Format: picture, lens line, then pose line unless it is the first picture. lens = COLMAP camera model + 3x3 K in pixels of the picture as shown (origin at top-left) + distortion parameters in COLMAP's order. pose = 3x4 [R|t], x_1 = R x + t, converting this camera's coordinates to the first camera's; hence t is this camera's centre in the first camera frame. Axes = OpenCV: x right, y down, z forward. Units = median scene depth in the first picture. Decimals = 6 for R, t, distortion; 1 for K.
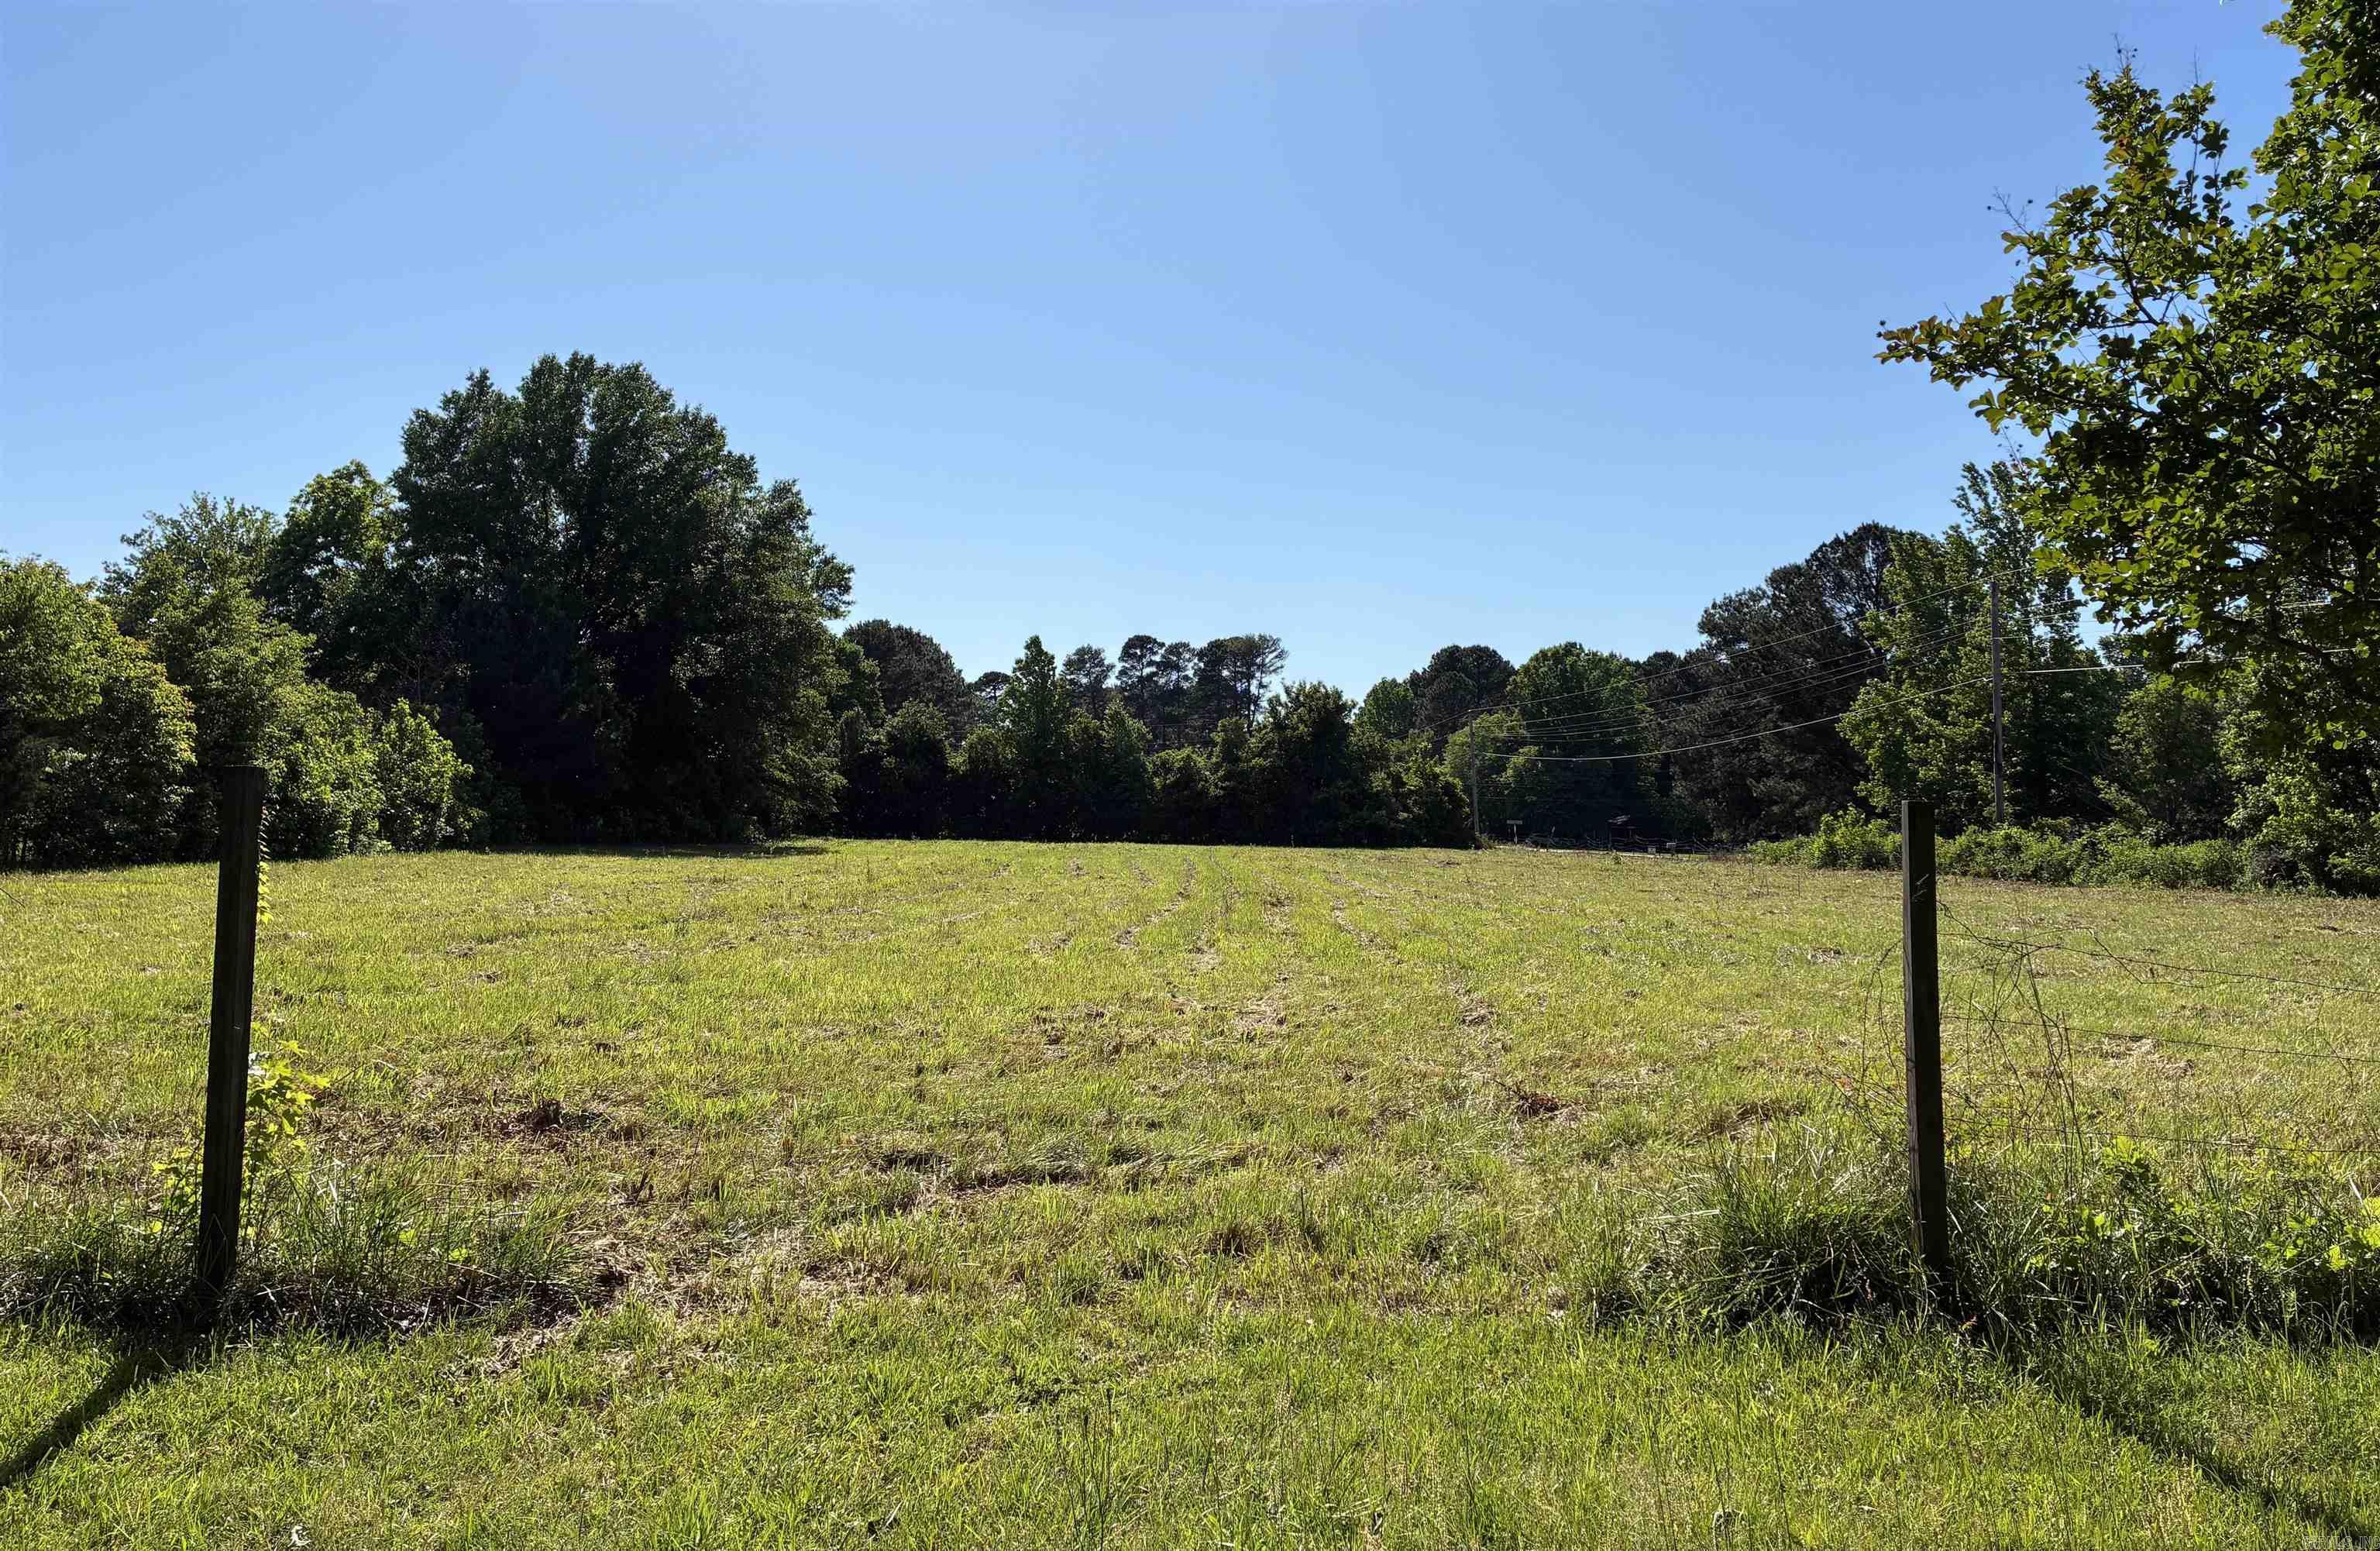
lens RADIAL K [[1809.8, 0, 1188.3], [0, 1809.8, 777.0], [0, 0, 1]] dist [0.001585, 0.000935]
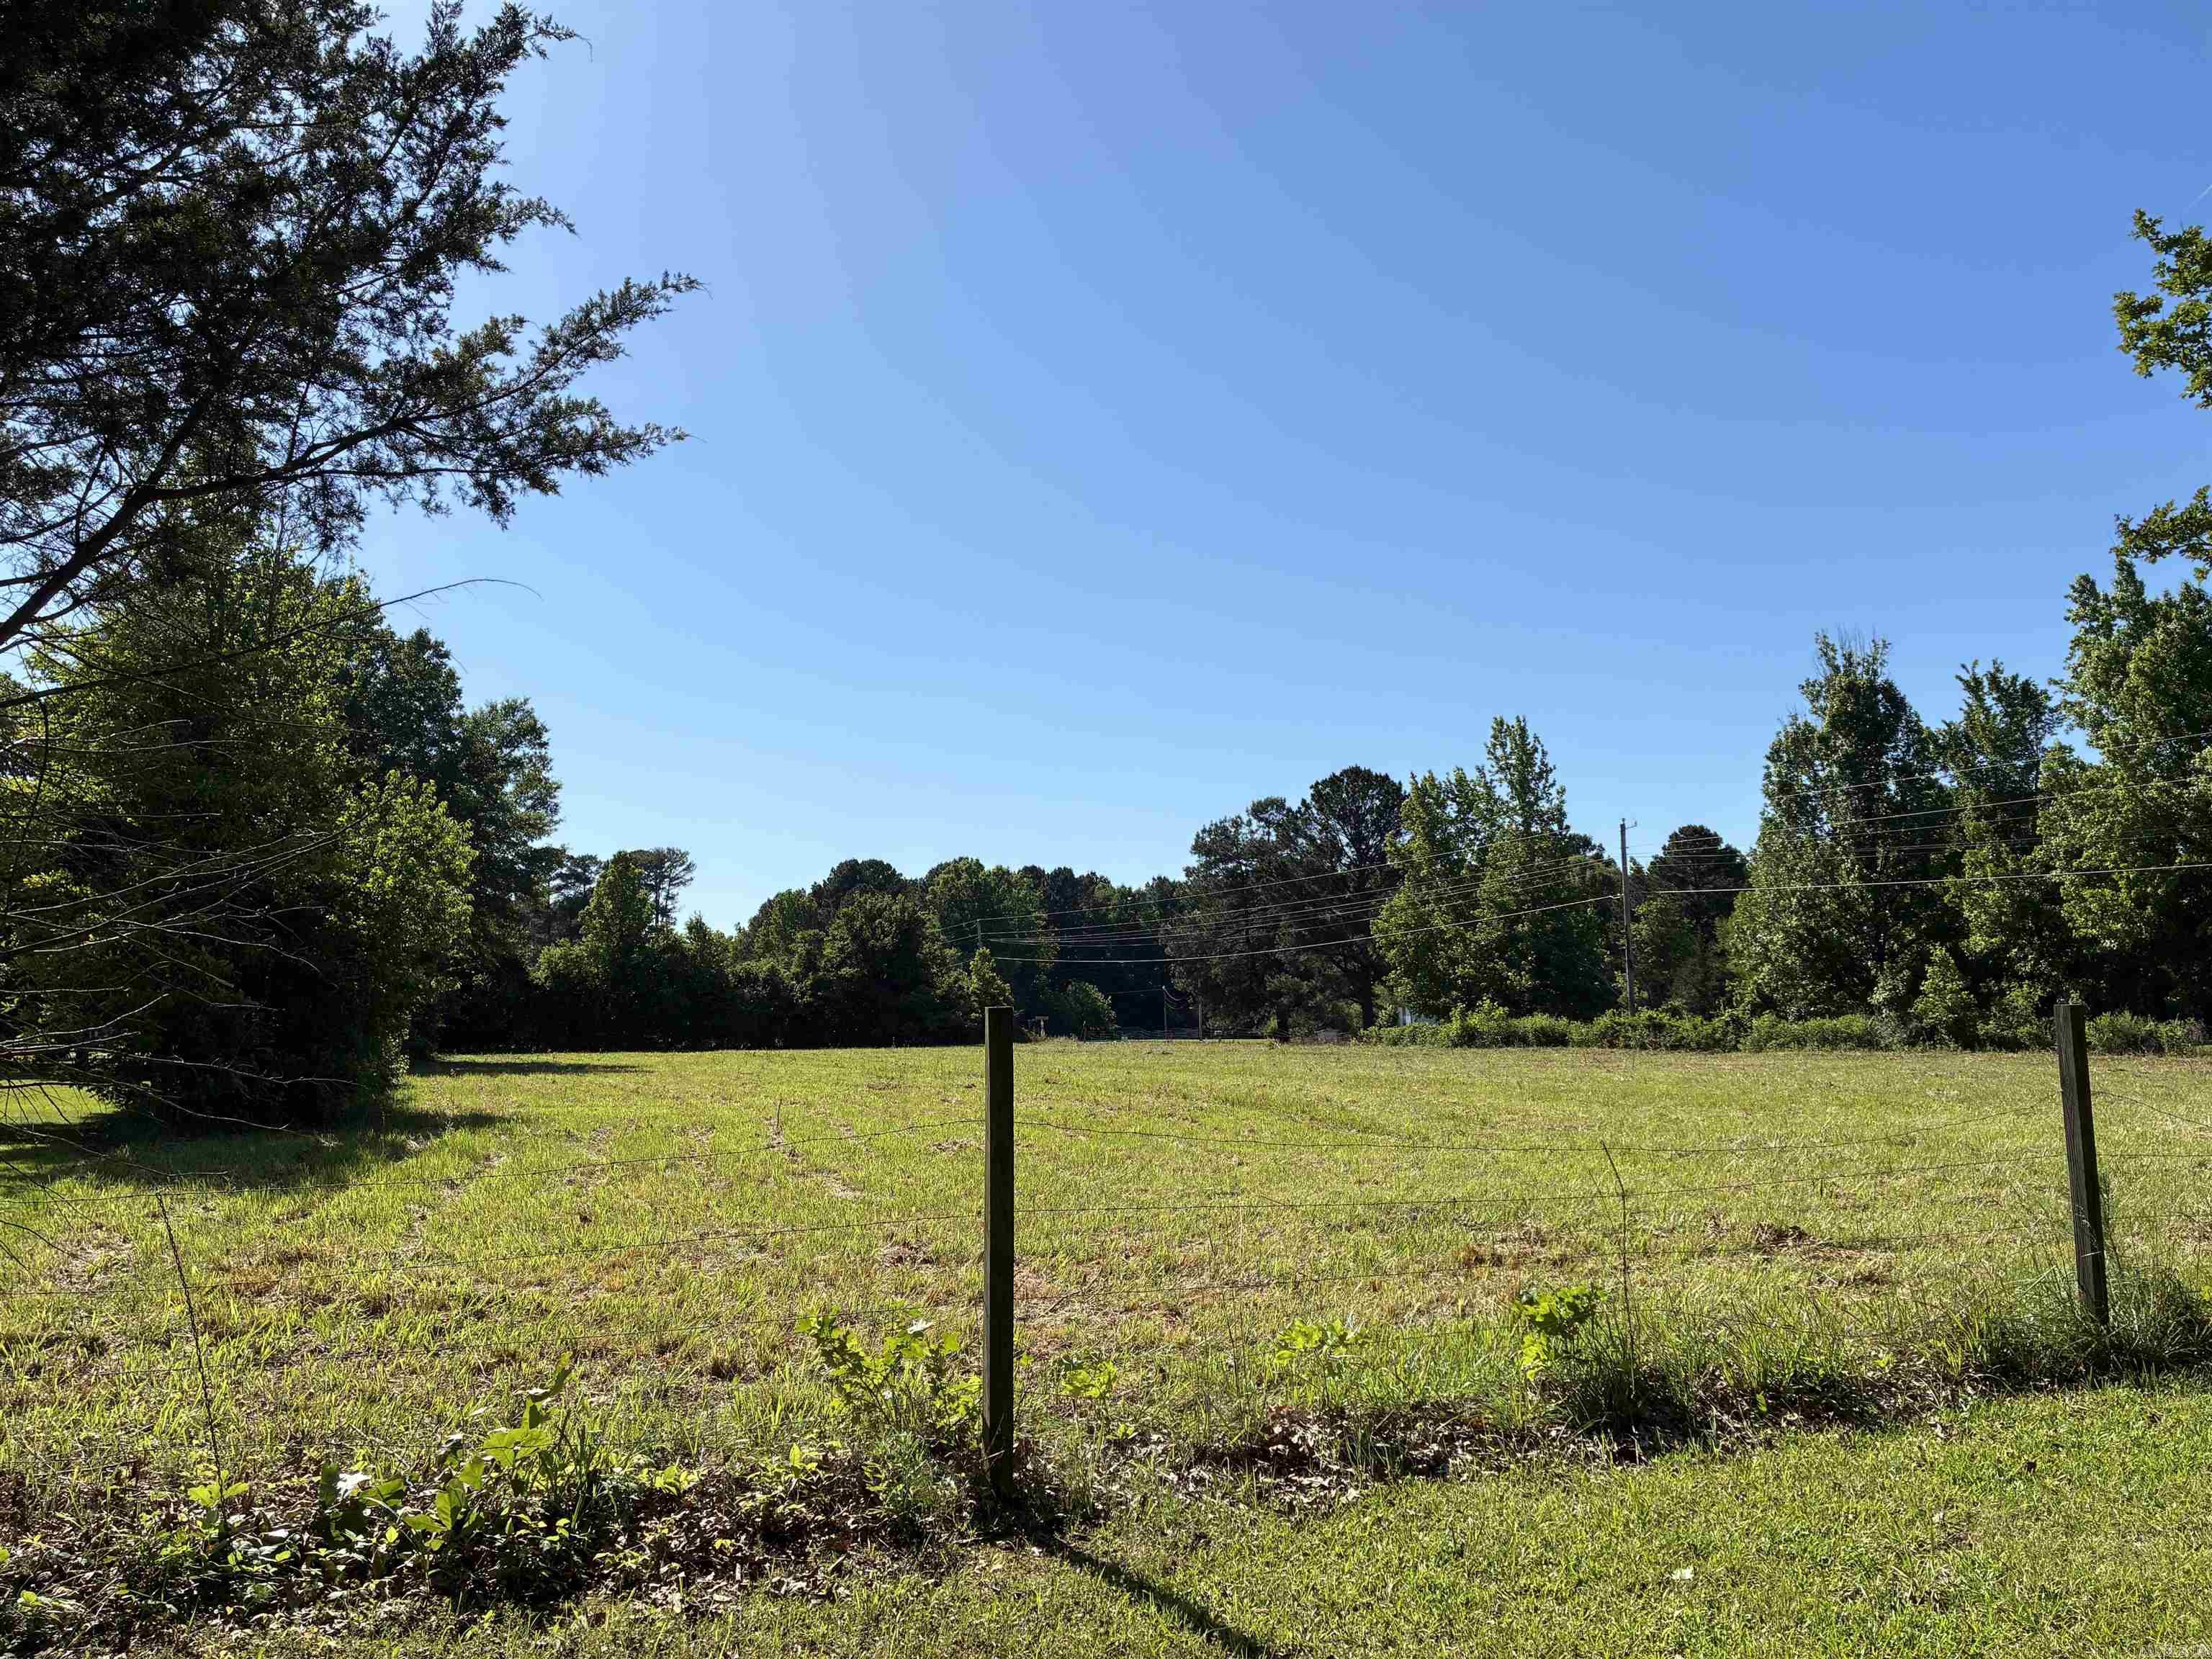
lens RADIAL K [[1680.6, 0, 1106.9], [0, 1680.6, 829.5], [0, 0, 1]] dist [0.055717, 0.000060]
pose [[0.926002, 0.011597, 0.377340, -0.190193], [0.021670, 0.996247, -0.083797, -0.004099], [-0.376896, 0.085773, 0.922276, 0.001010]]
